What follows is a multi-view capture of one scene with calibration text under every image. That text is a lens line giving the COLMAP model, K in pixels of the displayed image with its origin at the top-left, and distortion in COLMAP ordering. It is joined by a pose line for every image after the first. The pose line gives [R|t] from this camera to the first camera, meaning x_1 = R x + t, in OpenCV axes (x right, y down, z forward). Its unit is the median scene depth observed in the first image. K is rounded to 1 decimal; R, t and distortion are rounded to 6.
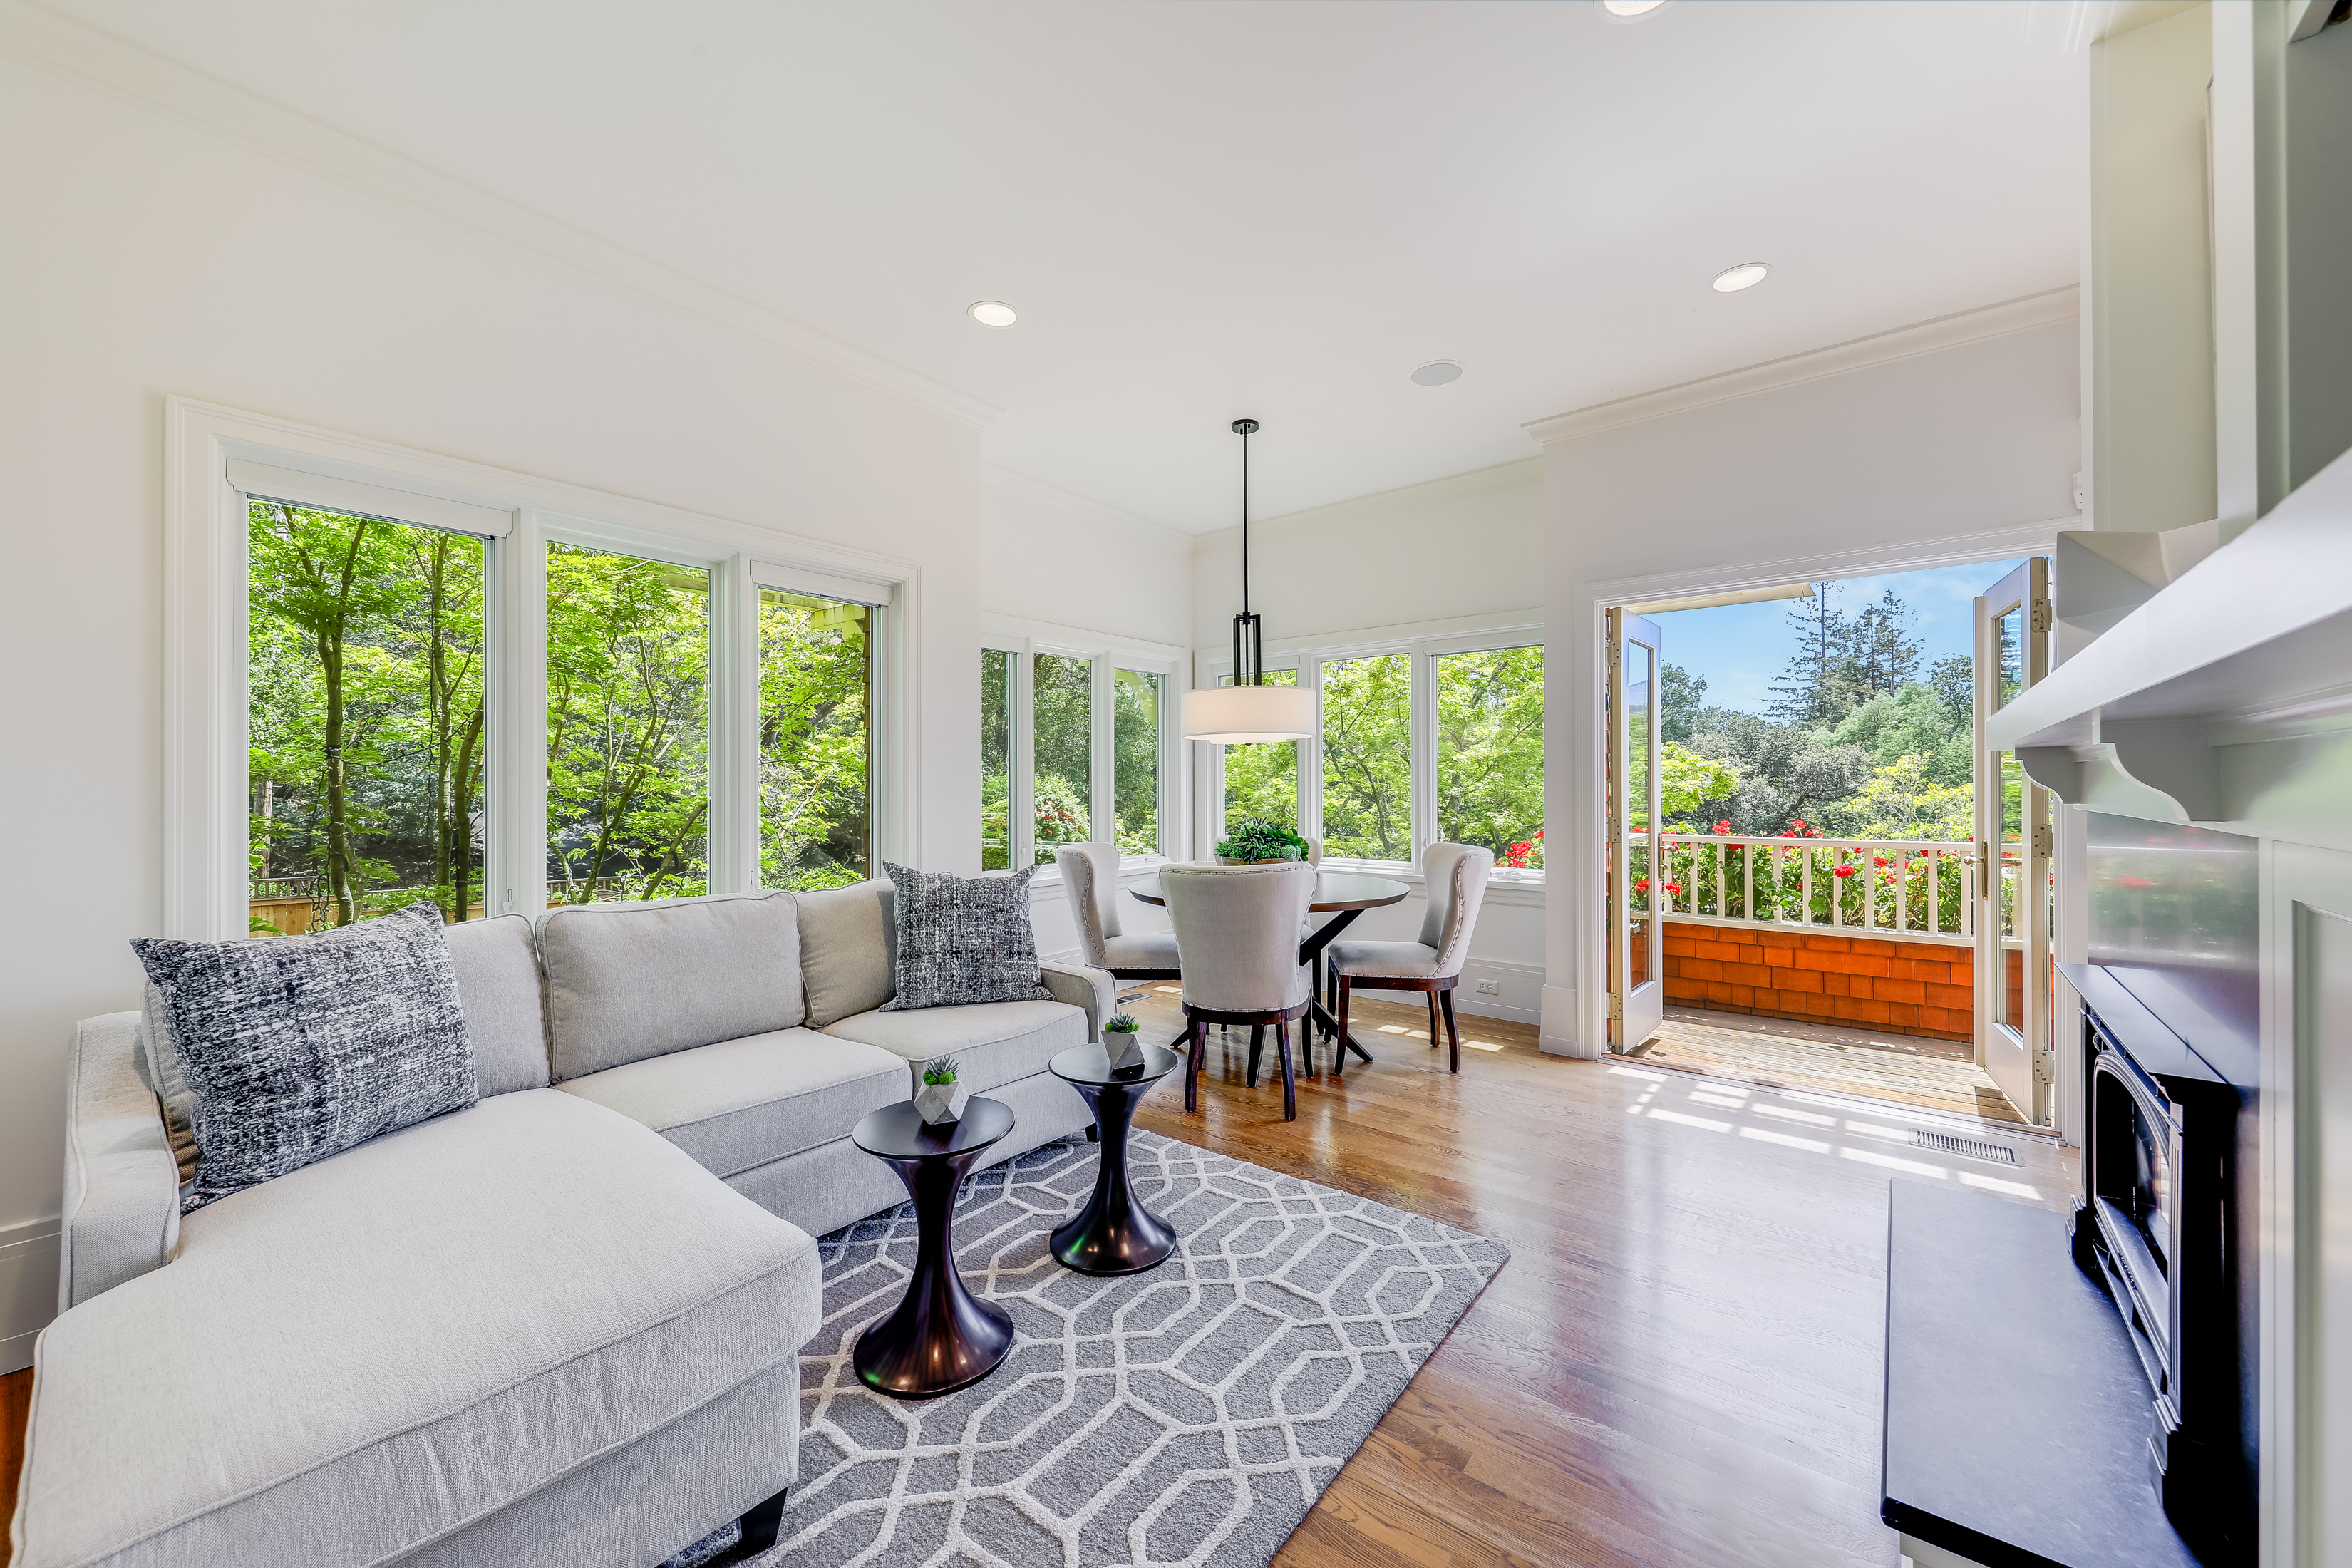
lens RADIAL K [[893.8, 0, 1171.5], [0, 893.8, 781.0], [0, 0, 1]] dist [-0.002691, -0.001497]
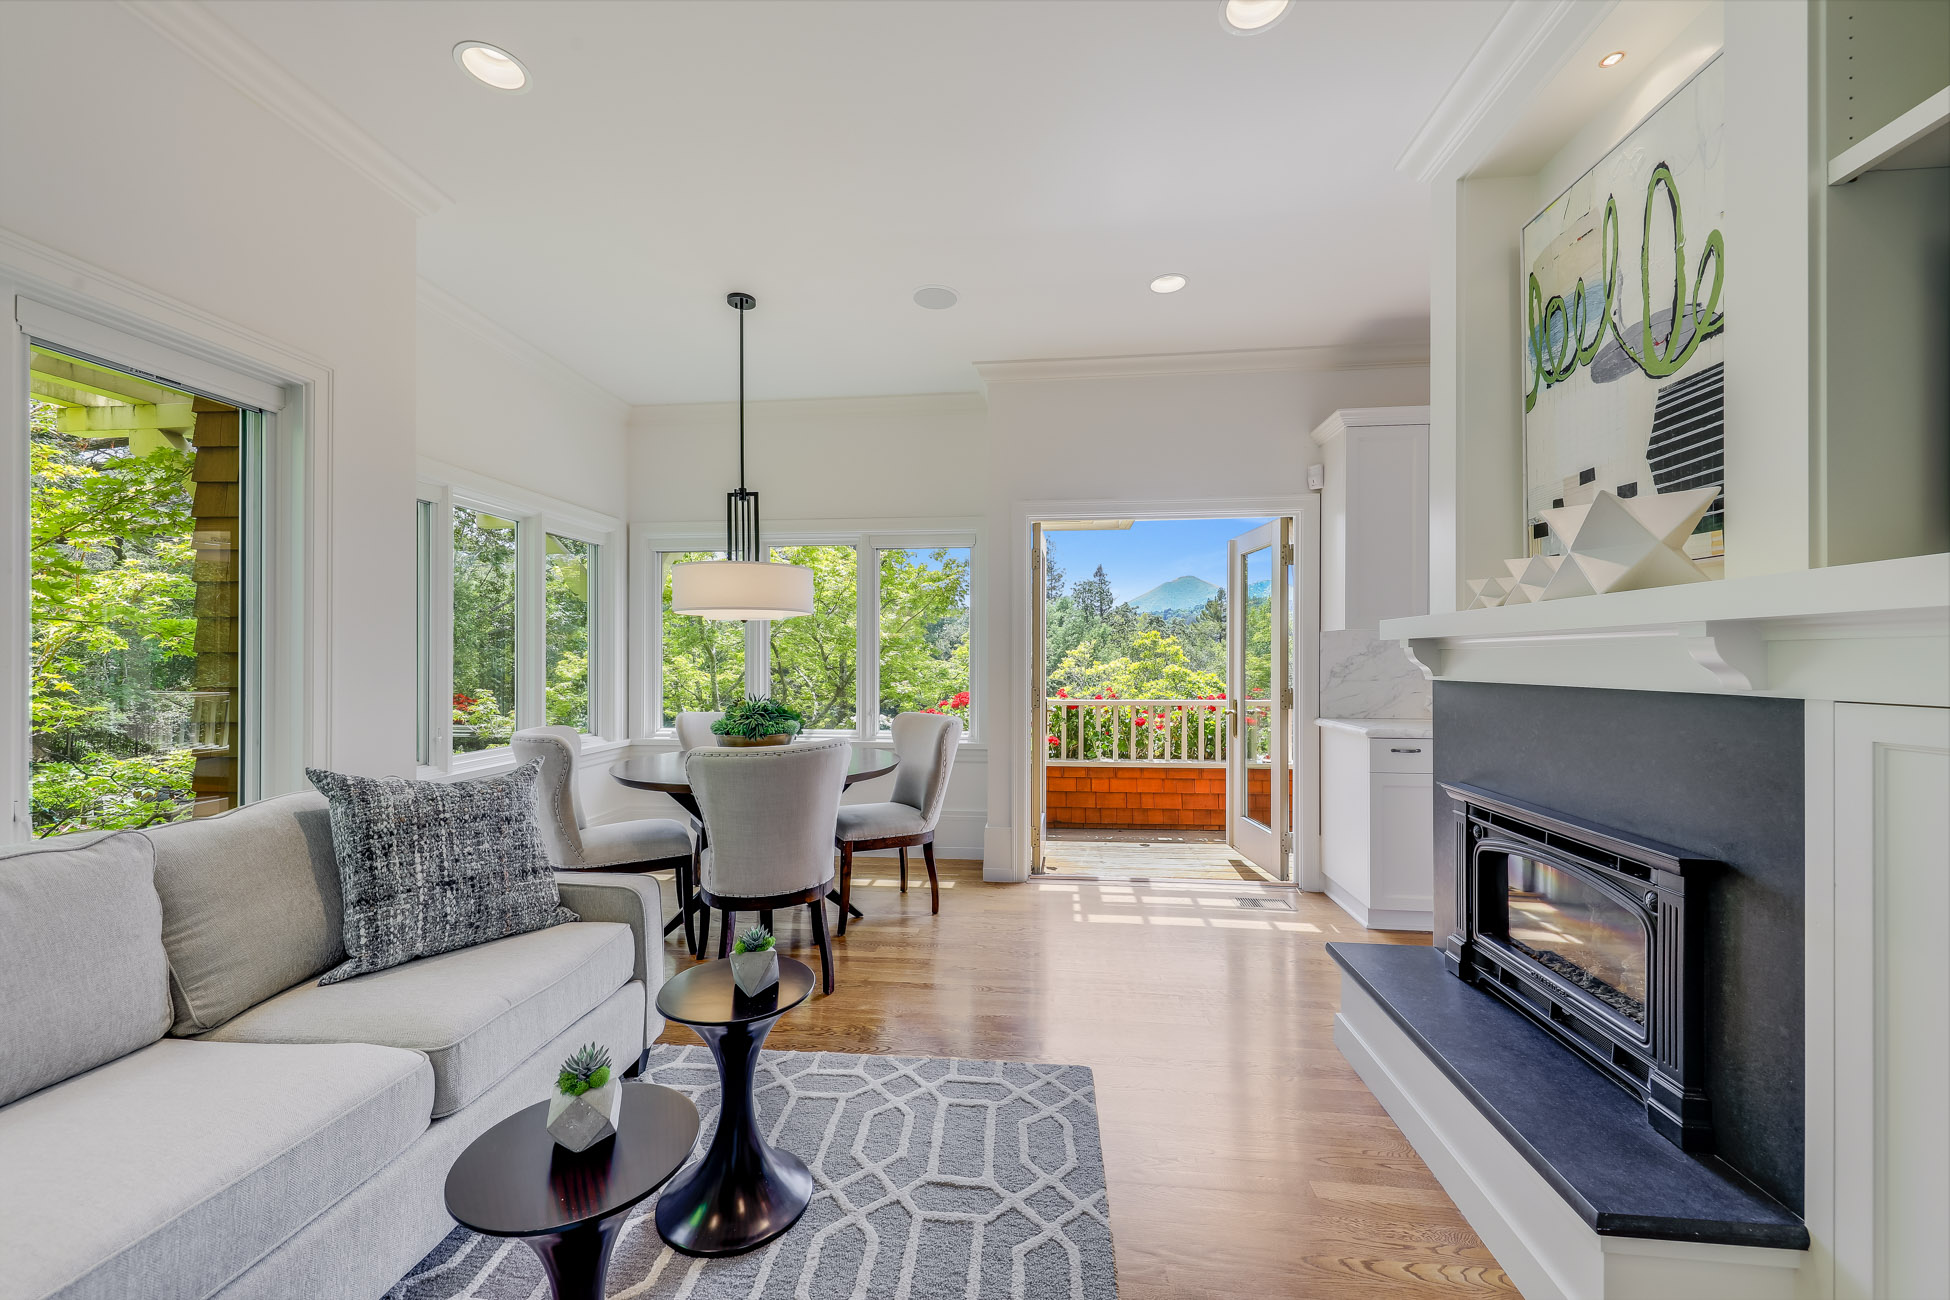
lens RADIAL K [[741.0, 0, 970.5], [0, 741.0, 659.9], [0, 0, 1]] dist [-0.002691, -0.001497]
pose [[0.834059, 0.003435, 0.551664, -0.167196], [-0.005177, 0.999985, 0.001600, -0.000275], [-0.551650, -0.004191, 0.834065, 0.180217]]
